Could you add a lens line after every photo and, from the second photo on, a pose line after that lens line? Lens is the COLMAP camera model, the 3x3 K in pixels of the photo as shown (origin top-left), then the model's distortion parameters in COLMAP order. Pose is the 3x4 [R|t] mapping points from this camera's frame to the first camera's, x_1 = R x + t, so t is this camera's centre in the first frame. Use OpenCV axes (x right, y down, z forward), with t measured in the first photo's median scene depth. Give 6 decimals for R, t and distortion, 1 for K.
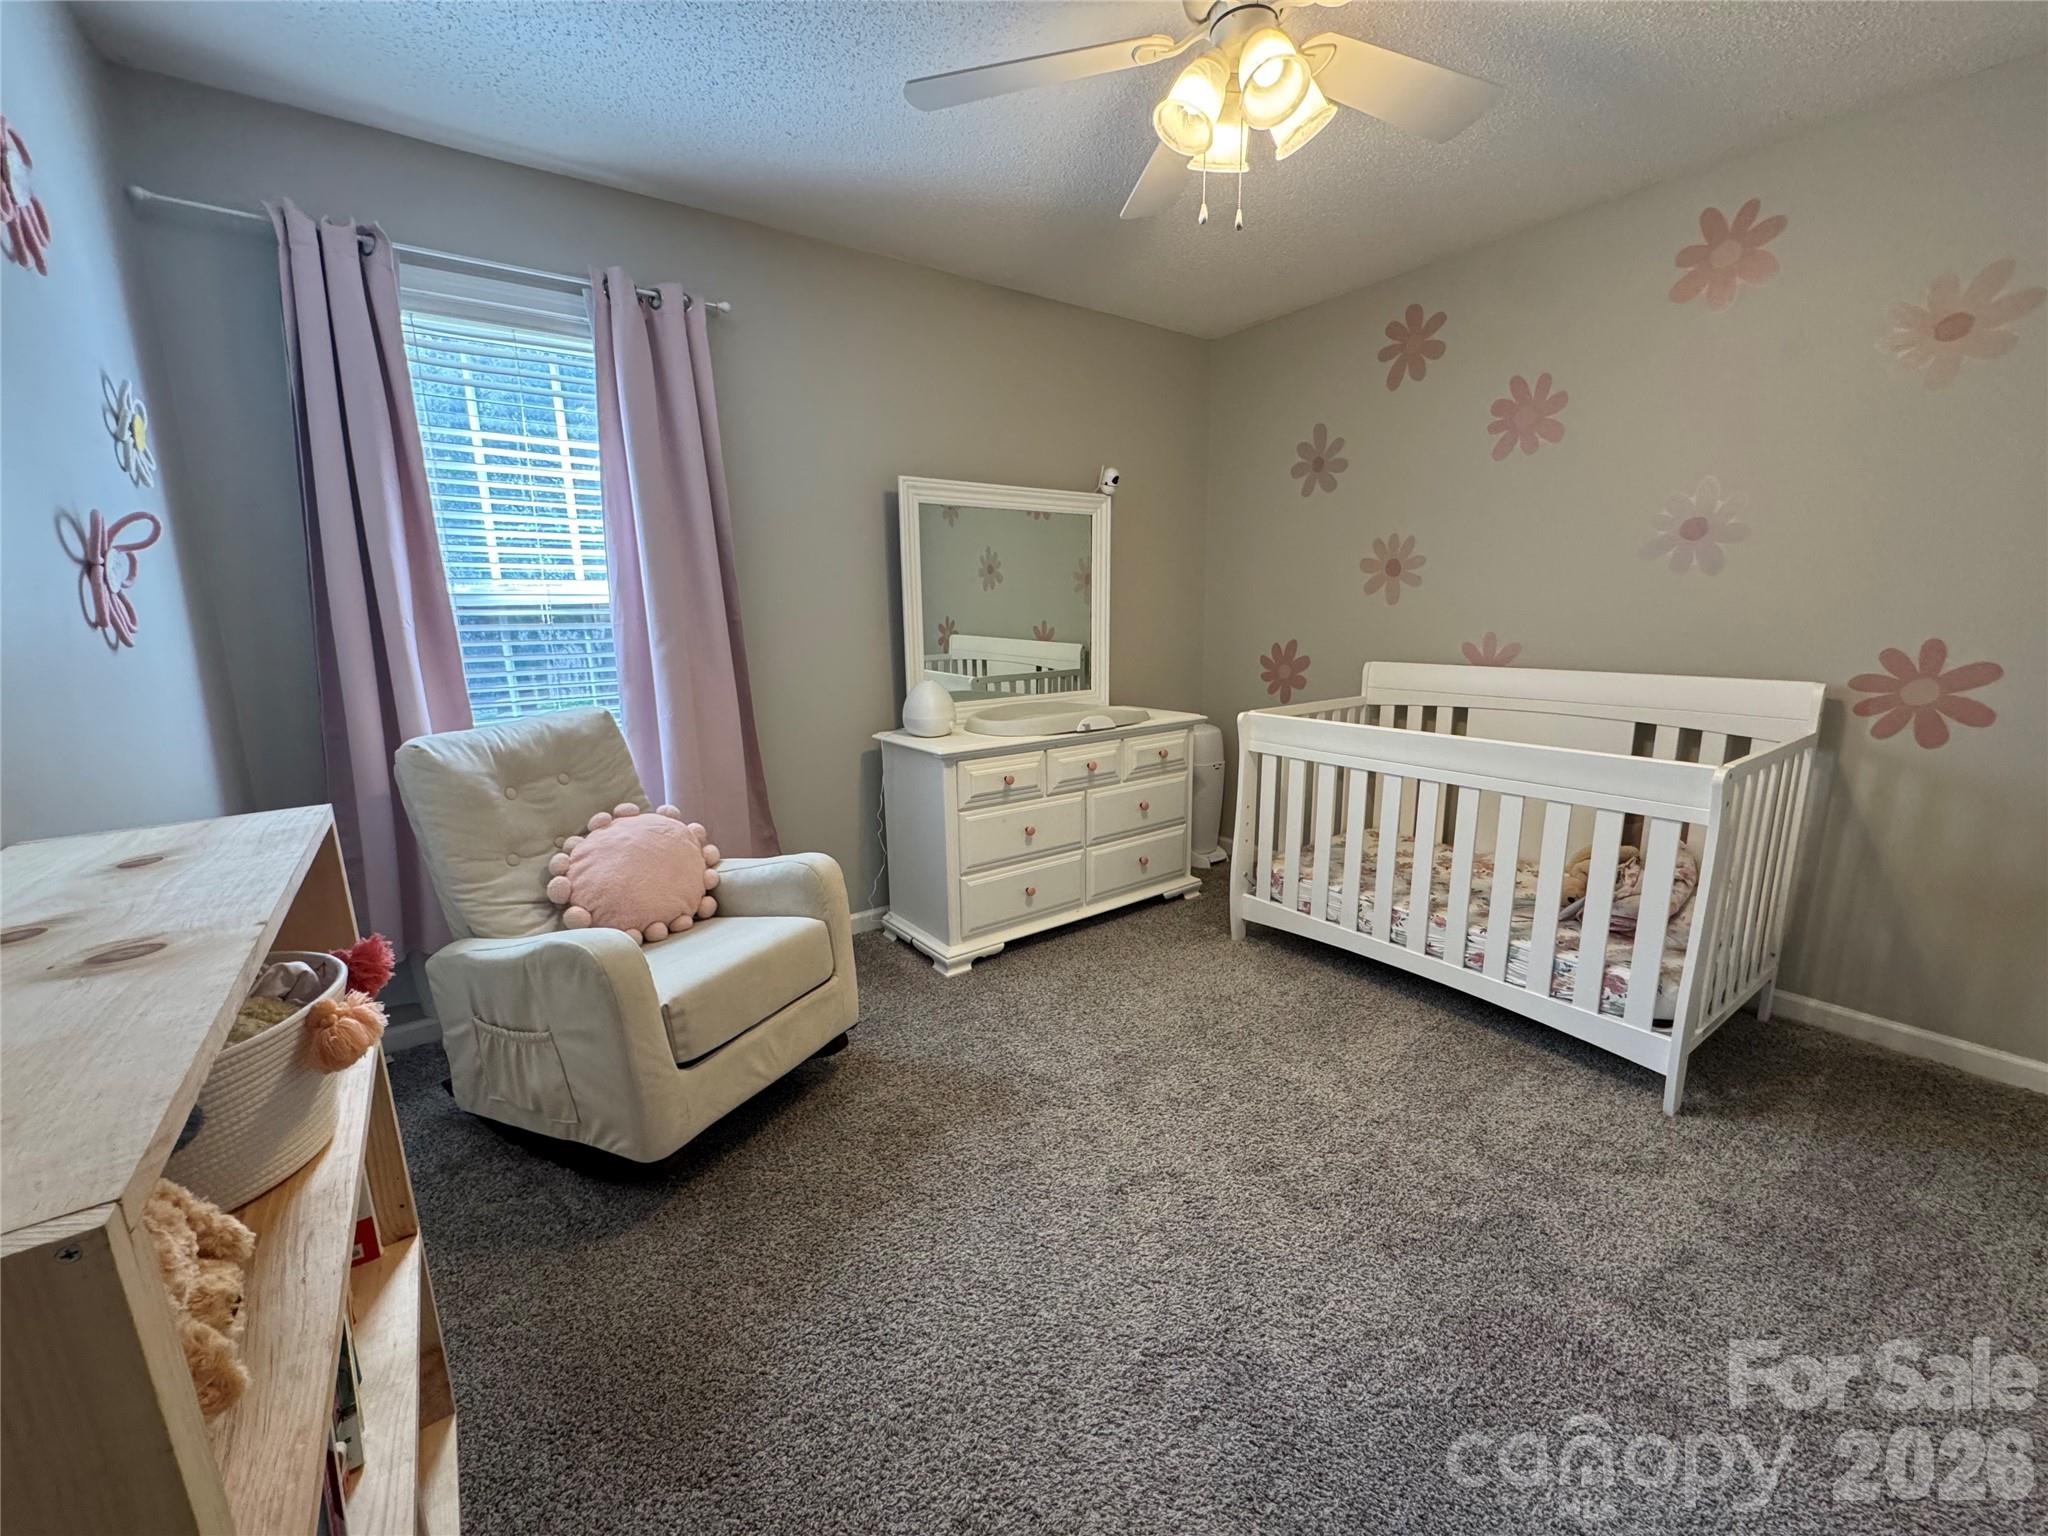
lens RADIAL K [[818.9, 0, 1023.8], [0, 818.9, 770.1], [0, 0, 1]] dist [-0.001215, 0.000066]
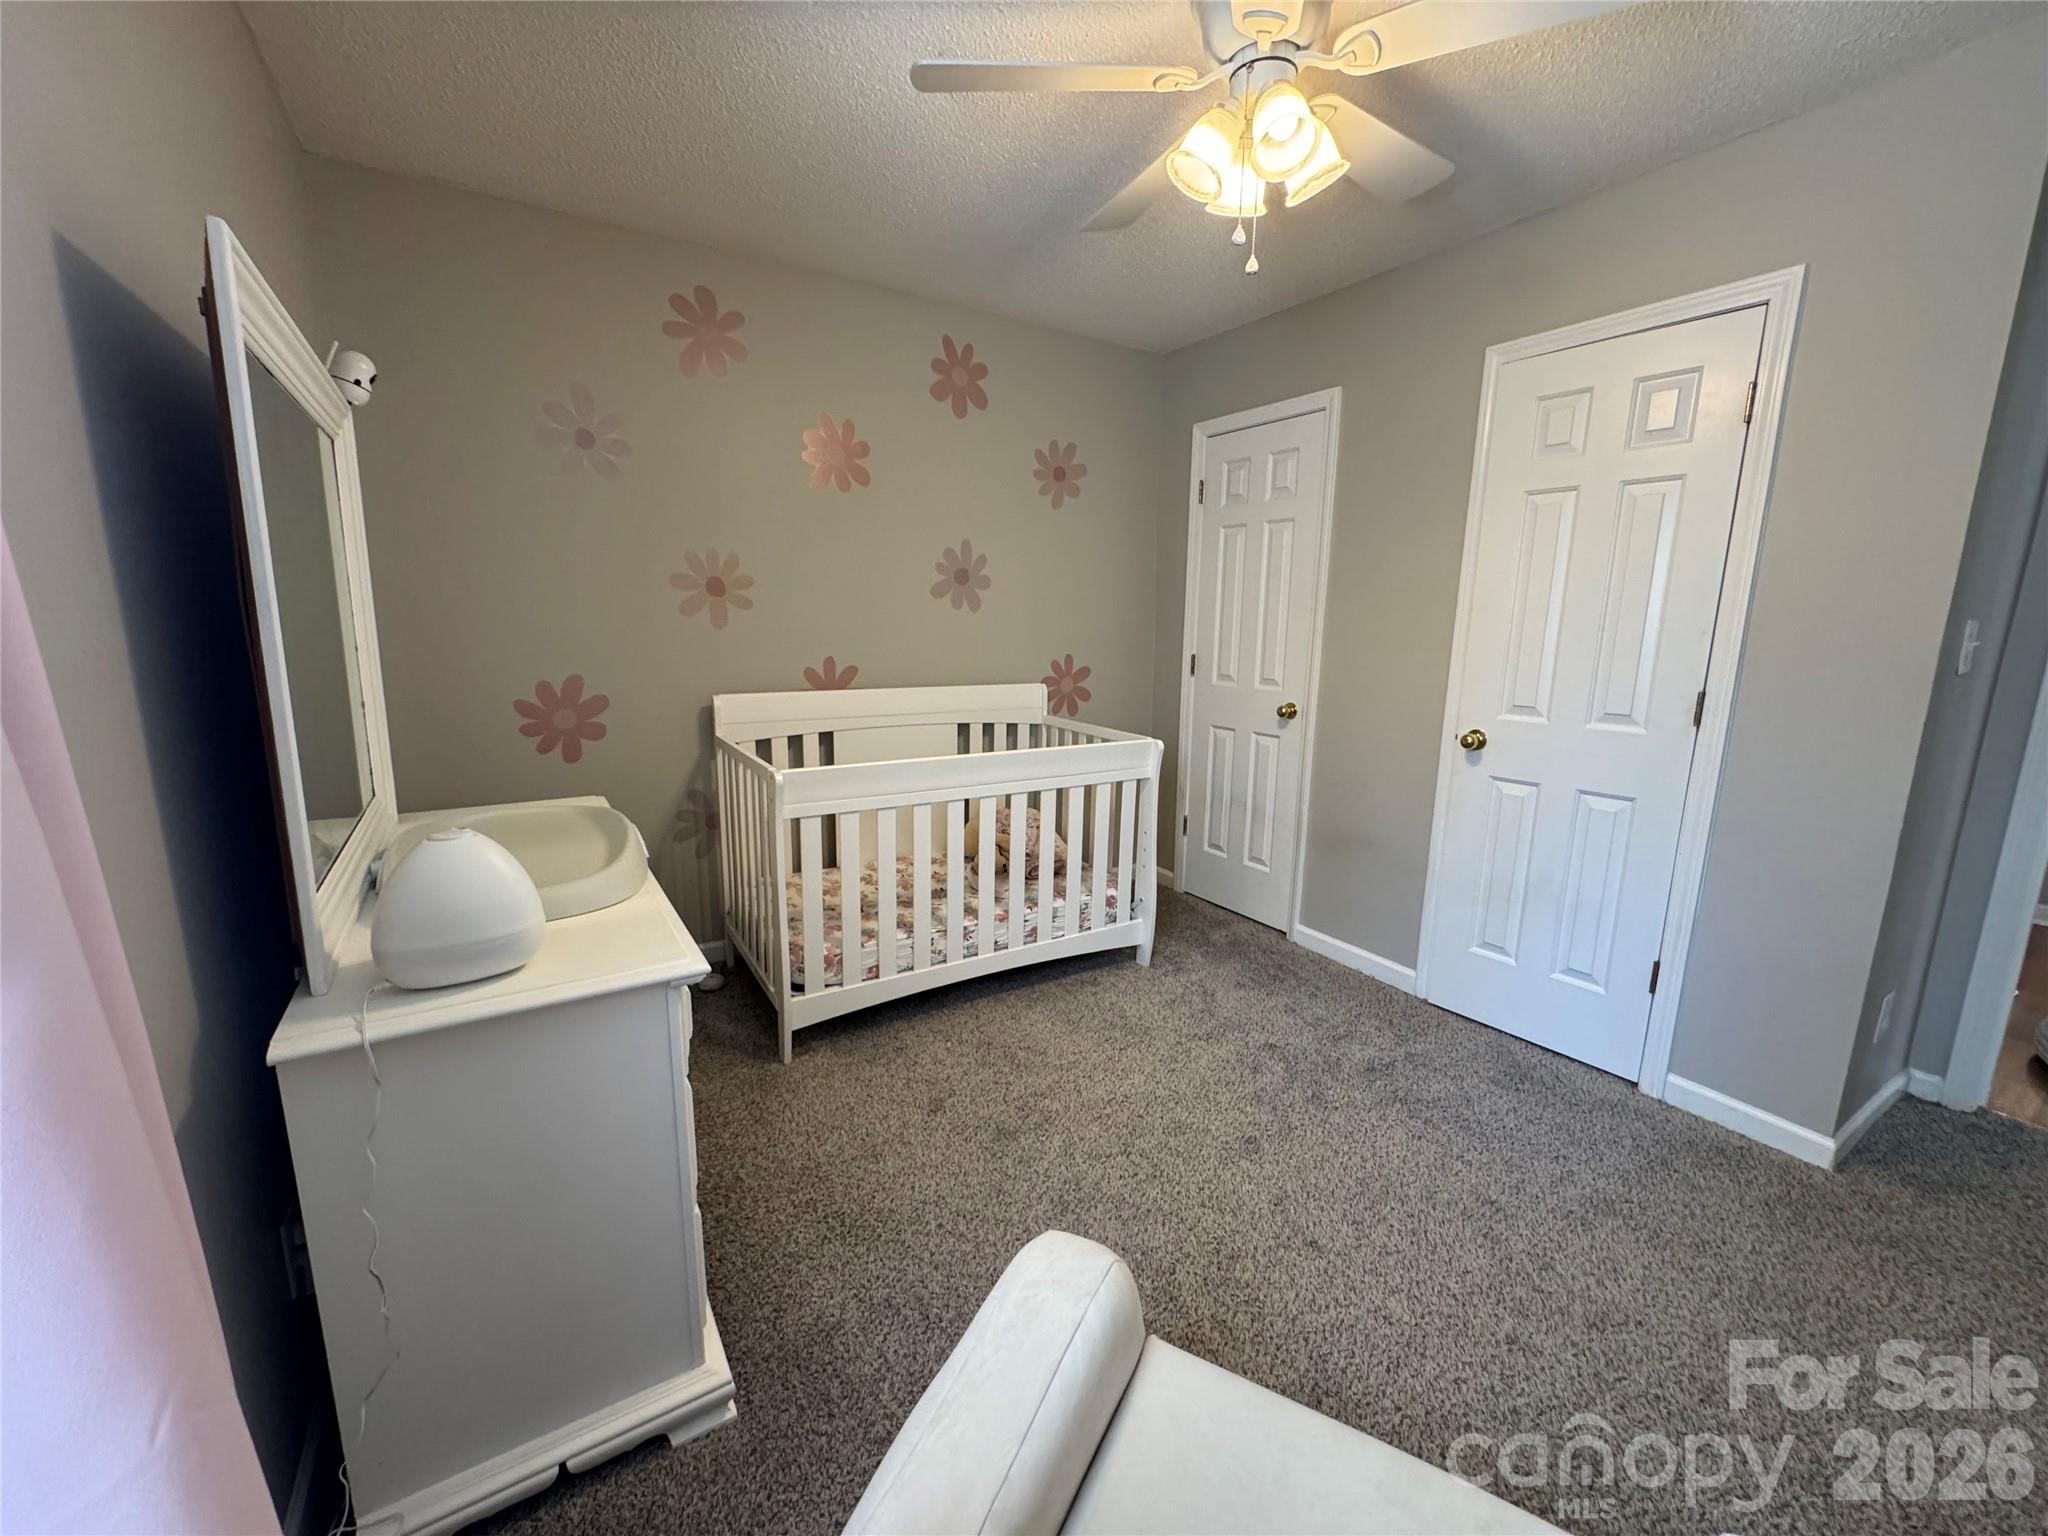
lens RADIAL K [[818.9, 0, 1023.8], [0, 818.9, 770.1], [0, 0, 1]] dist [-0.001215, 0.000066]
pose [[0.069669, -0.160005, 0.984655, -0.536670], [0.183513, 0.972263, 0.145008, -0.159752], [-0.980545, 0.170595, 0.097099, 0.811917]]
